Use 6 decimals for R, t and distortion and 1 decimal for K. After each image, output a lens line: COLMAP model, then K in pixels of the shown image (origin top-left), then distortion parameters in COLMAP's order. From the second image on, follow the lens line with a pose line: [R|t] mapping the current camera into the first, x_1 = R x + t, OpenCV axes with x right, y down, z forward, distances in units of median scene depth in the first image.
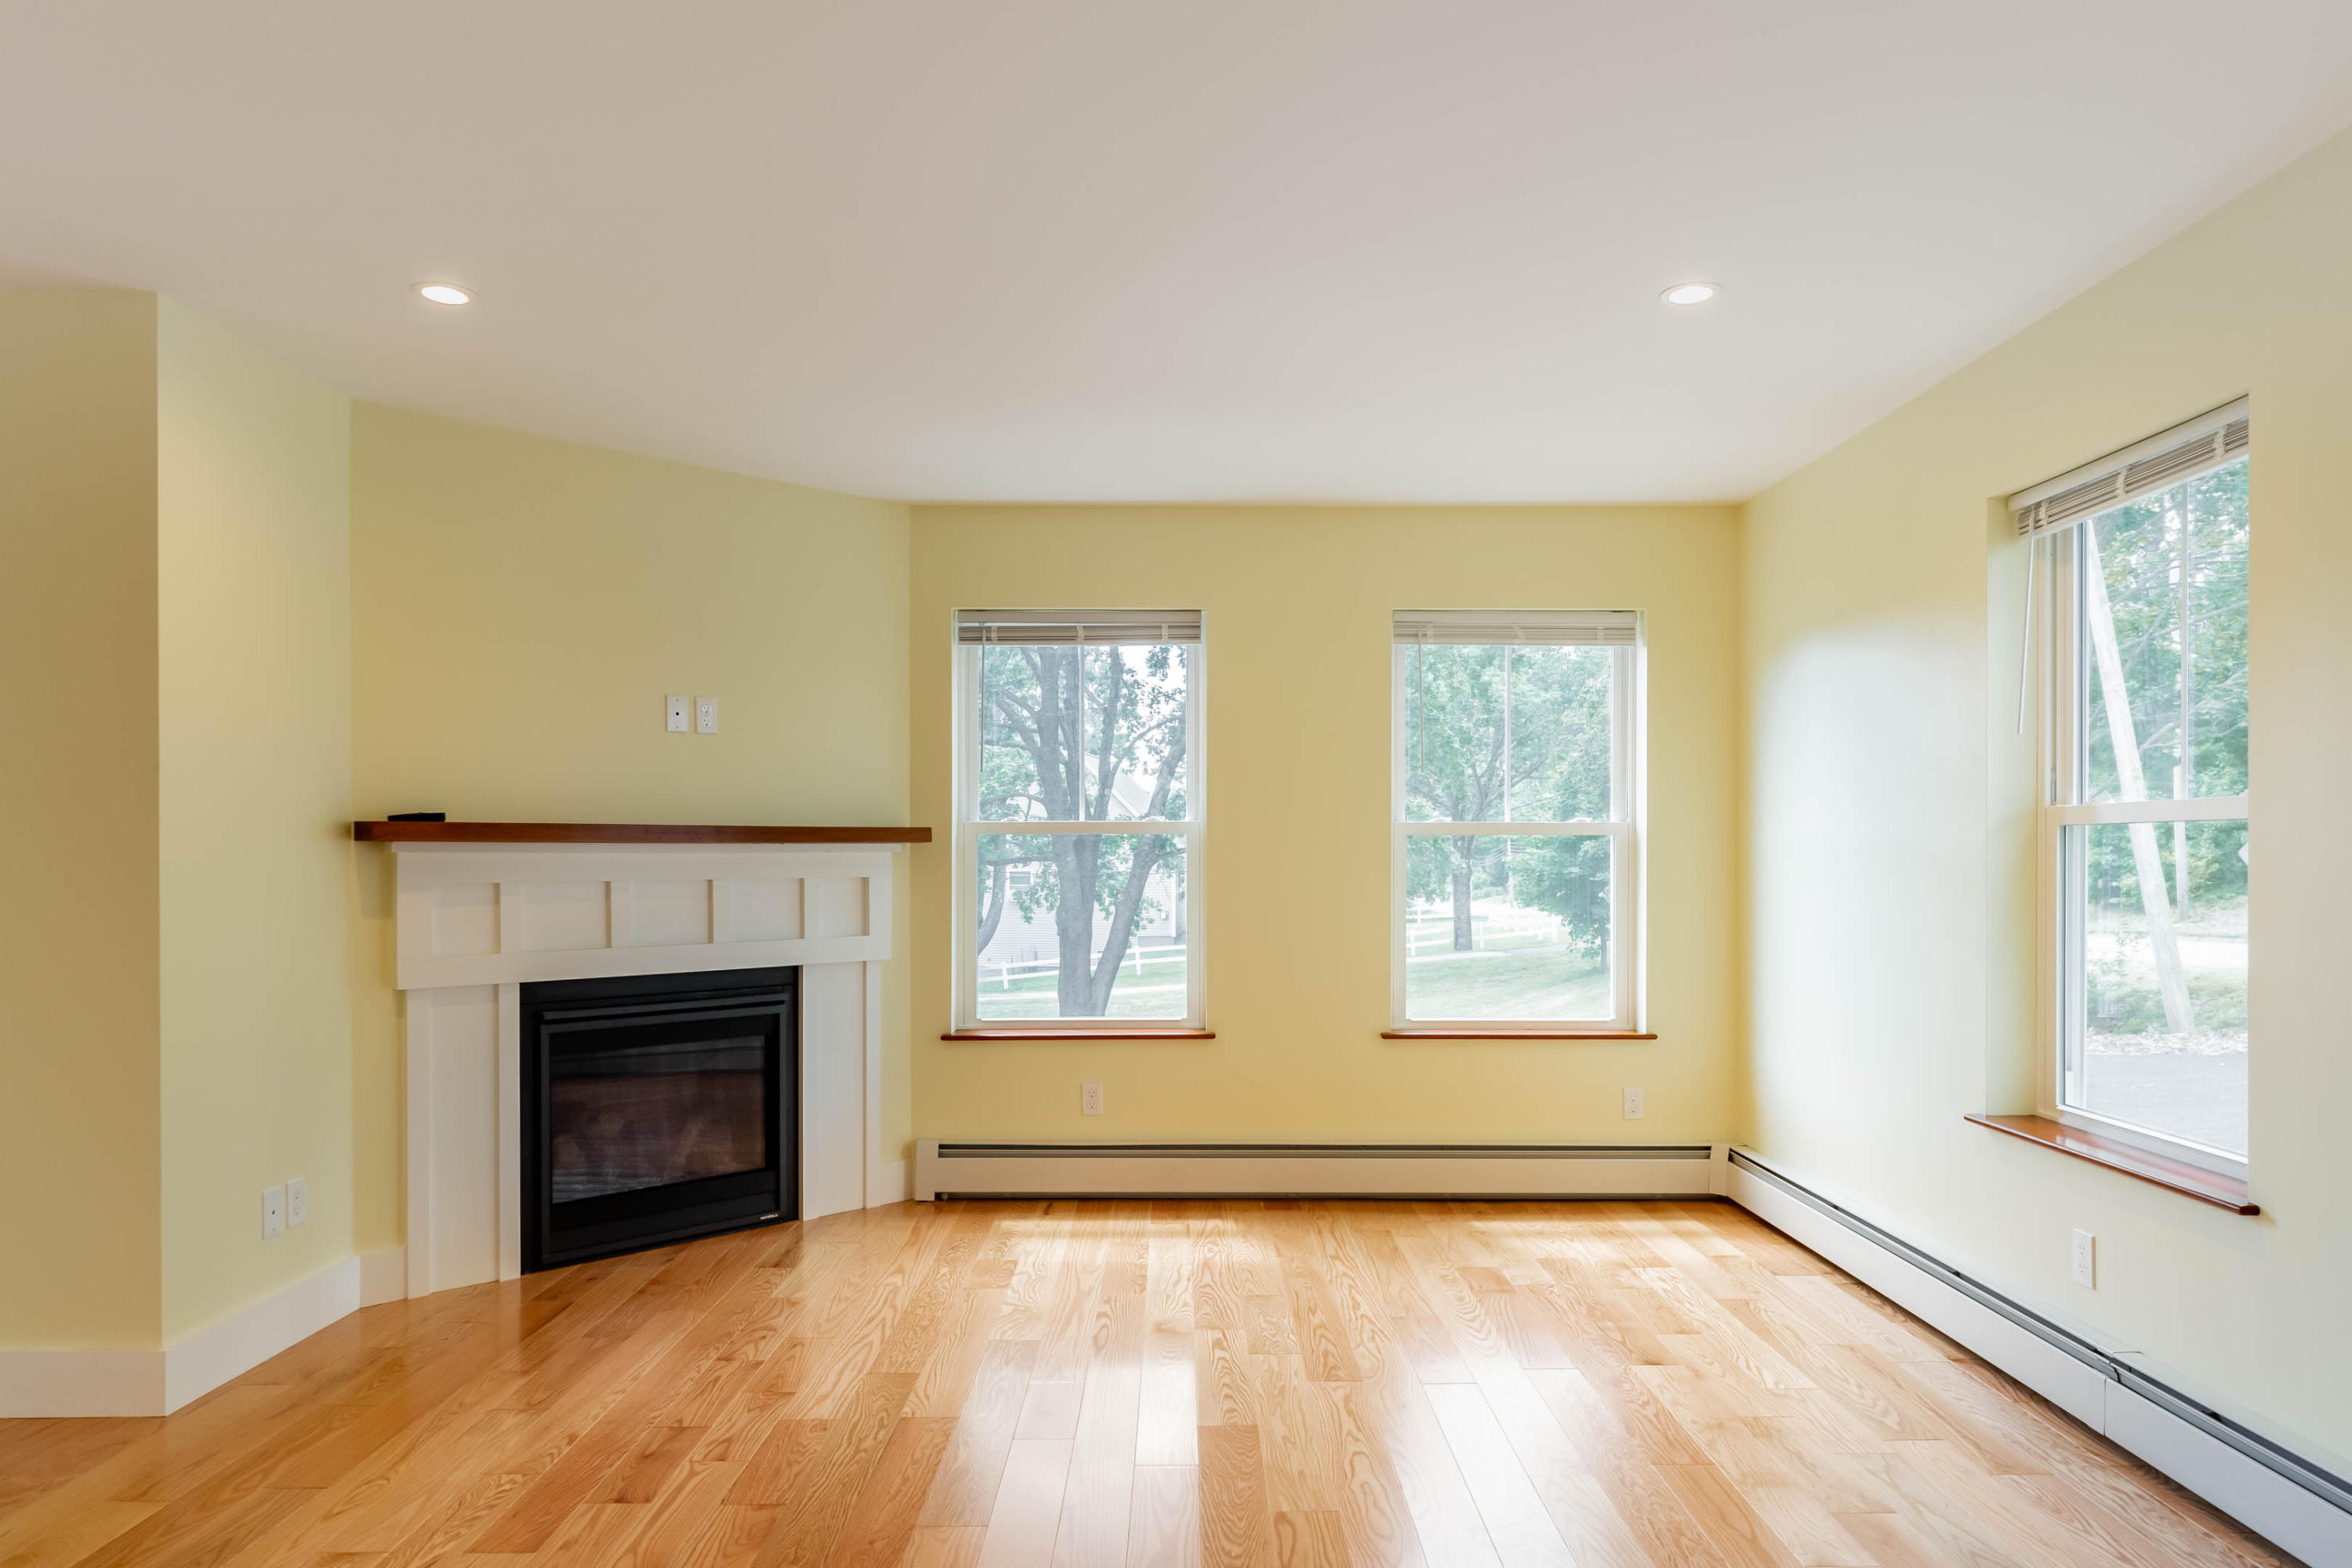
lens RADIAL K [[1519.1, 0, 1184.1], [0, 1519.1, 785.8], [0, 0, 1]] dist [0.003686, 0.000193]
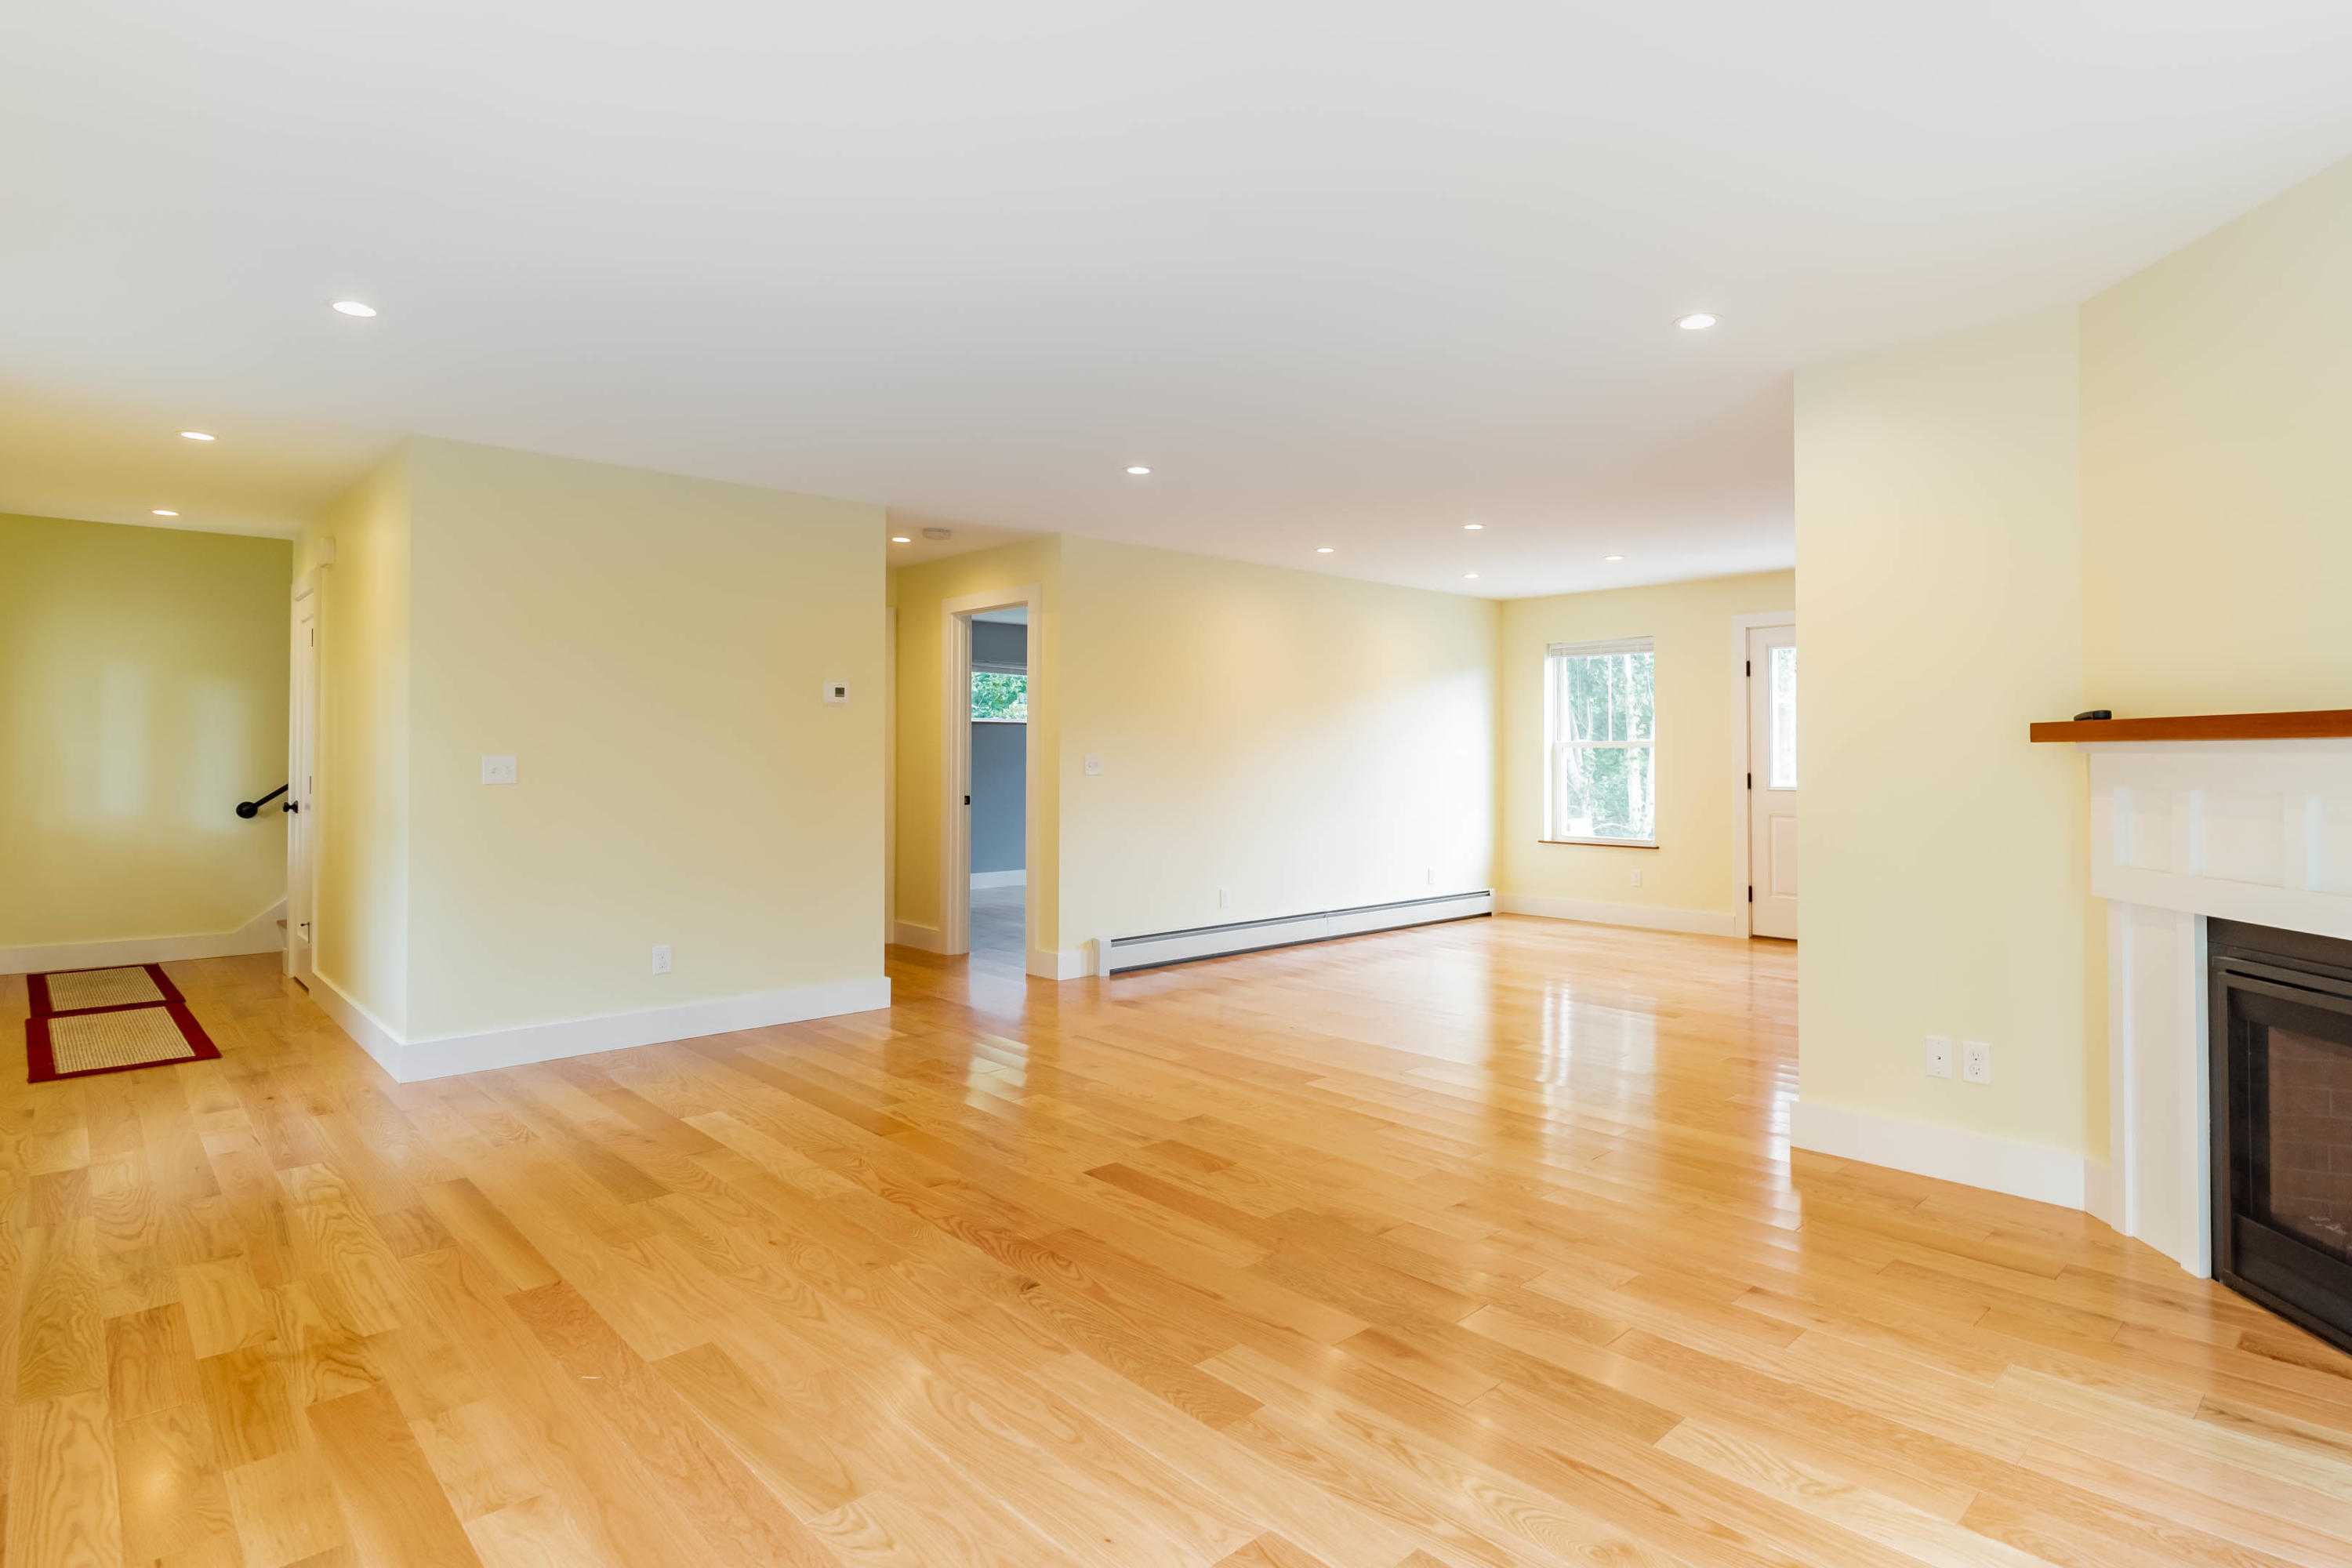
lens RADIAL K [[1073.6, 0, 1189.6], [0, 1073.6, 774.7], [0, 0, 1]] dist [0.001487, 0.000091]
pose [[-0.710298, 0.014269, -0.703757, 0.355989], [0.032199, 0.999407, -0.012235, 0.046643], [0.703165, -0.031351, -0.710336, 1.069210]]
